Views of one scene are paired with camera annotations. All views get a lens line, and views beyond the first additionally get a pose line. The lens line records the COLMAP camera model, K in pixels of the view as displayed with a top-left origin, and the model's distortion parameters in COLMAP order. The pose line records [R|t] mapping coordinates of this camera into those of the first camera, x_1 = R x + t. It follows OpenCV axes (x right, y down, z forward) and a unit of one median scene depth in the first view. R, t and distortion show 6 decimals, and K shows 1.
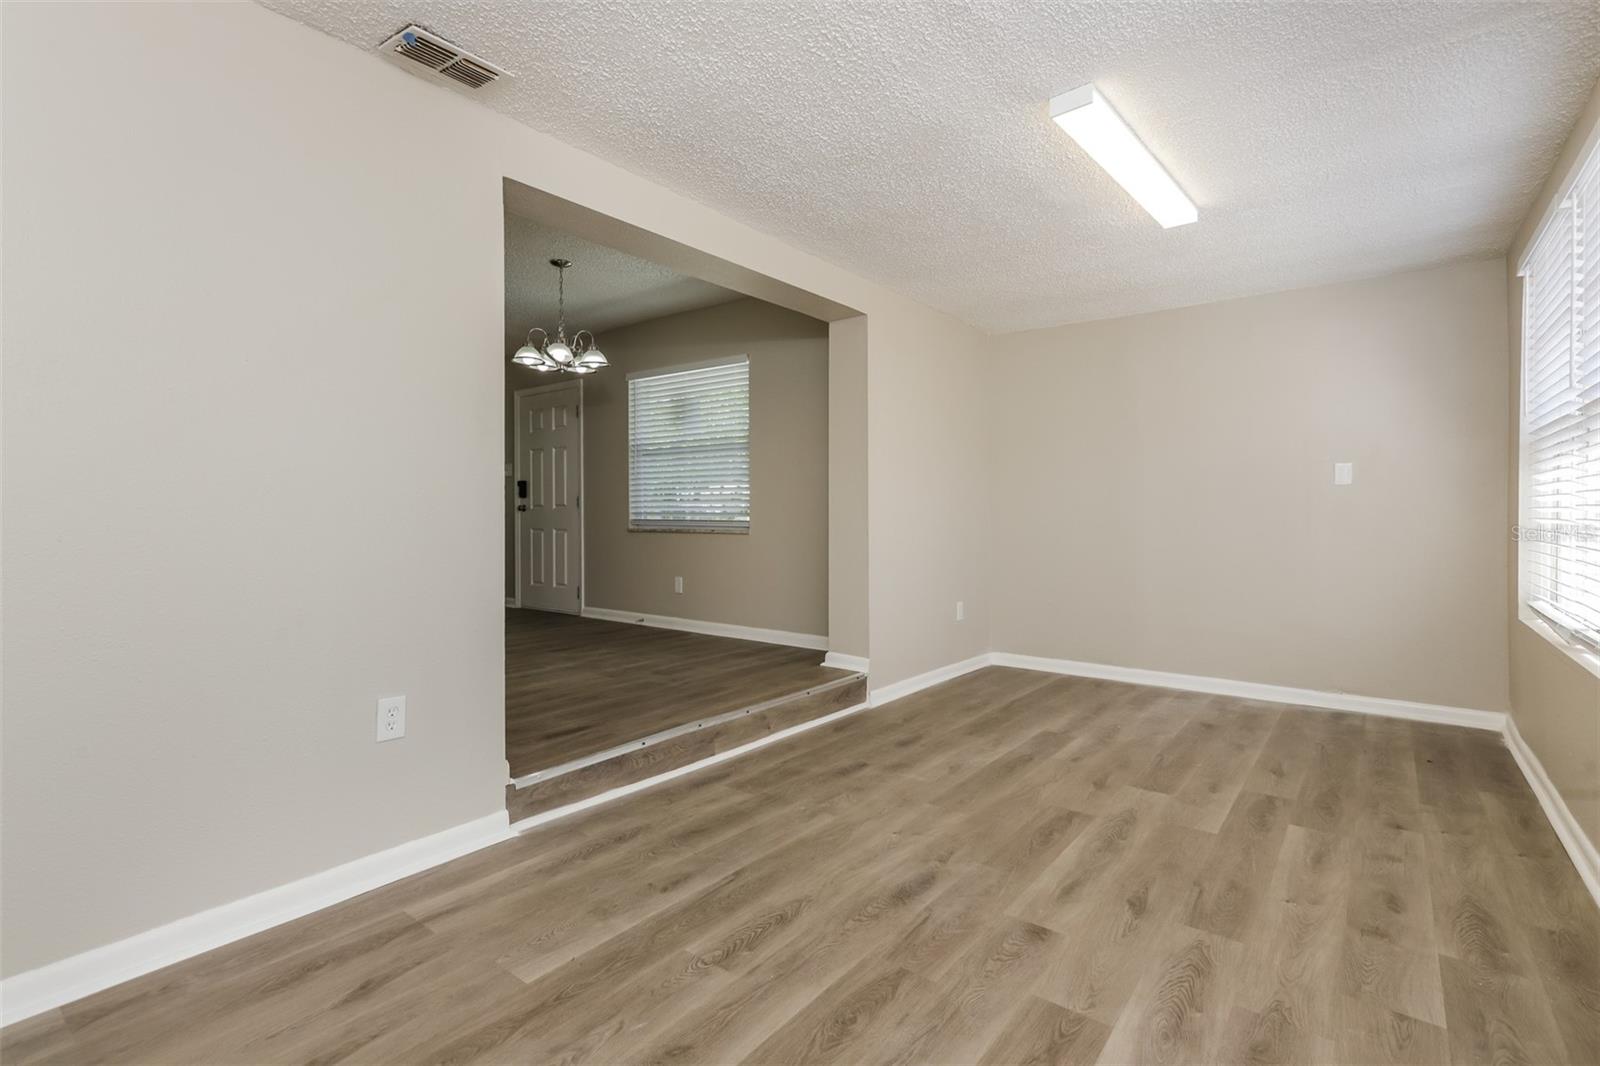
lens RADIAL K [[744.1, 0, 804.9], [0, 744.1, 526.5], [0, 0, 1]] dist [0.000930, 0.000203]
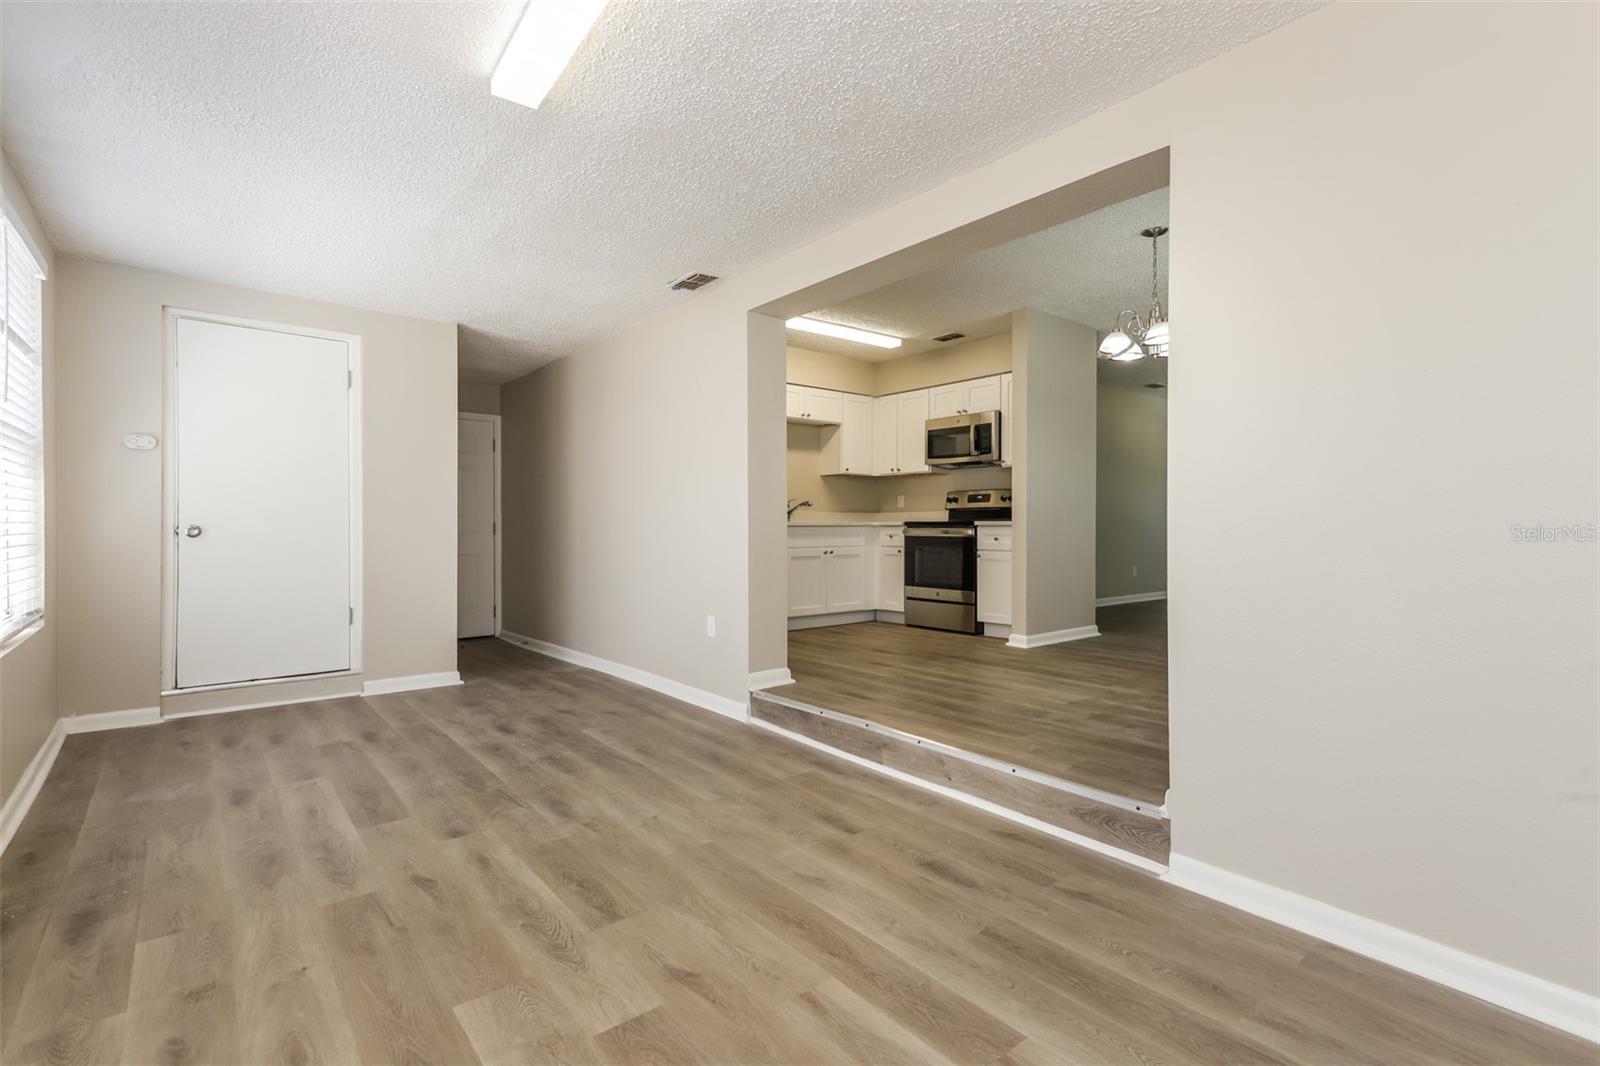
lens RADIAL K [[758.5, 0, 800.0], [0, 758.5, 533.0], [0, 0, 1]] dist [0.003179, 0.000315]
pose [[-0.230516, 0.009808, -0.973019, 1.121374], [-0.017020, 0.999756, 0.014109, -0.012886], [0.972920, 0.019813, -0.230293, 1.437681]]
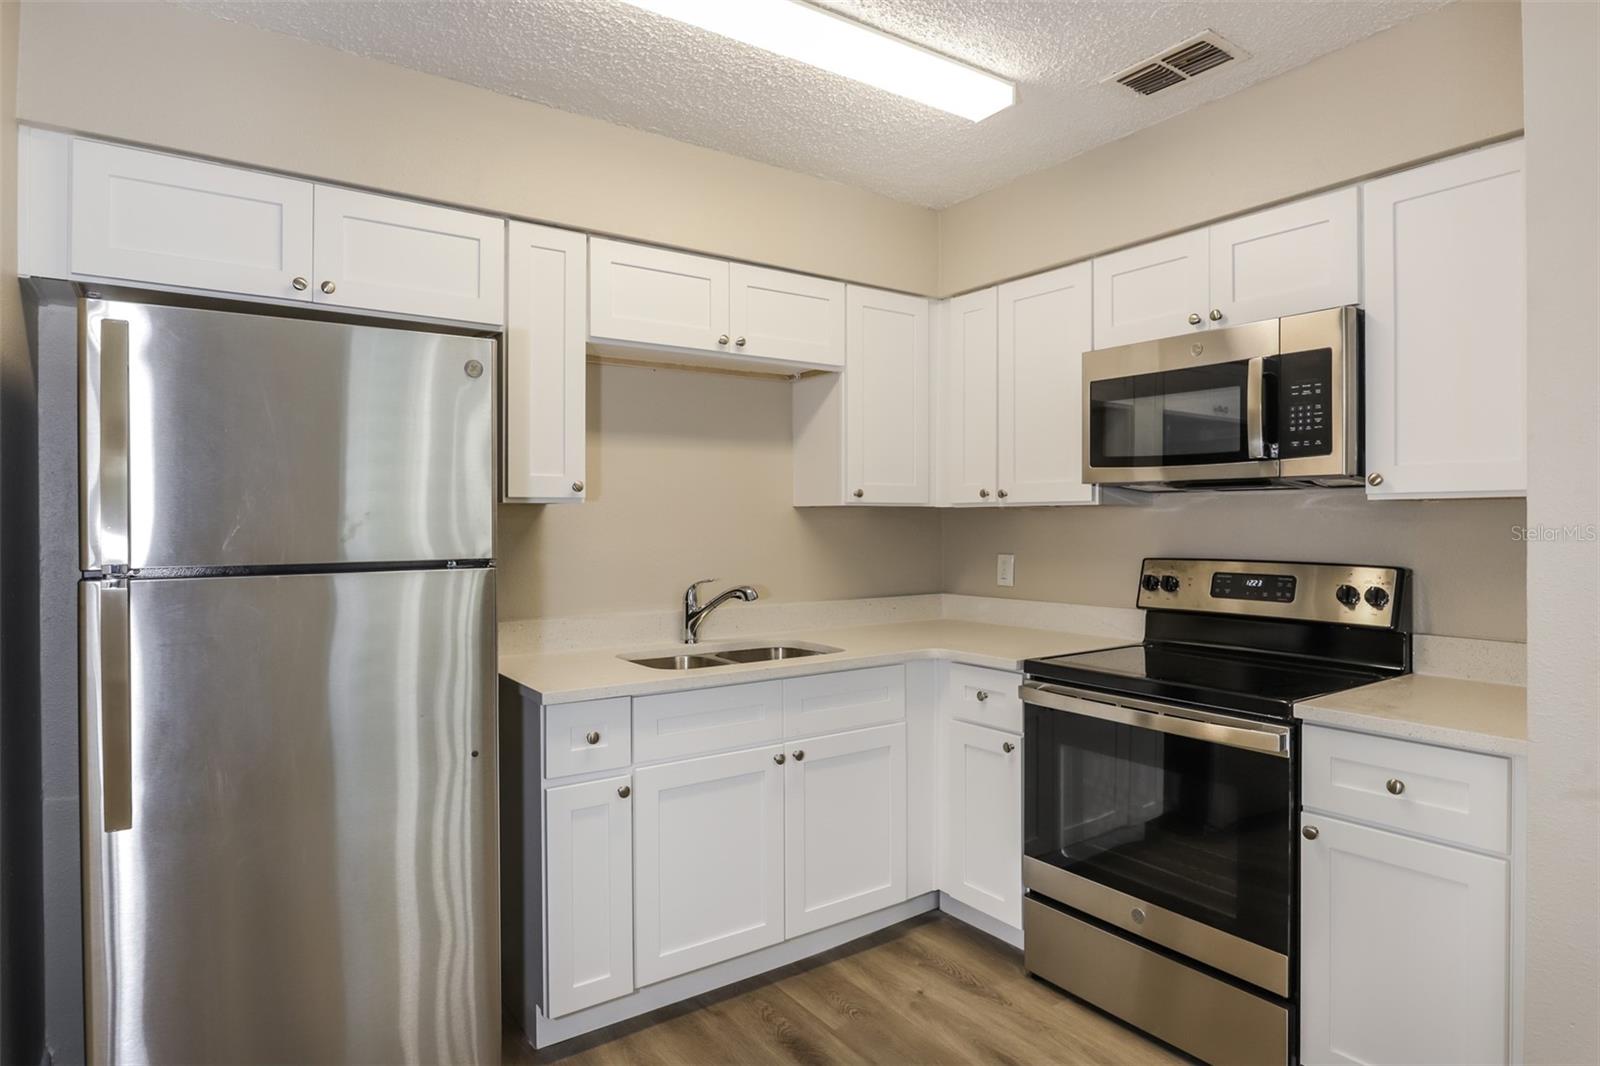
lens RADIAL K [[894.7, 0, 799.0], [0, 894.7, 519.3], [0, 0, 1]] dist [-0.028435, 0.001532]
pose [[-0.299596, 0.000028, -0.954066, -0.440483], [-0.014939, 0.999877, 0.004720, -0.177417], [0.953949, 0.015667, -0.299559, 1.246168]]
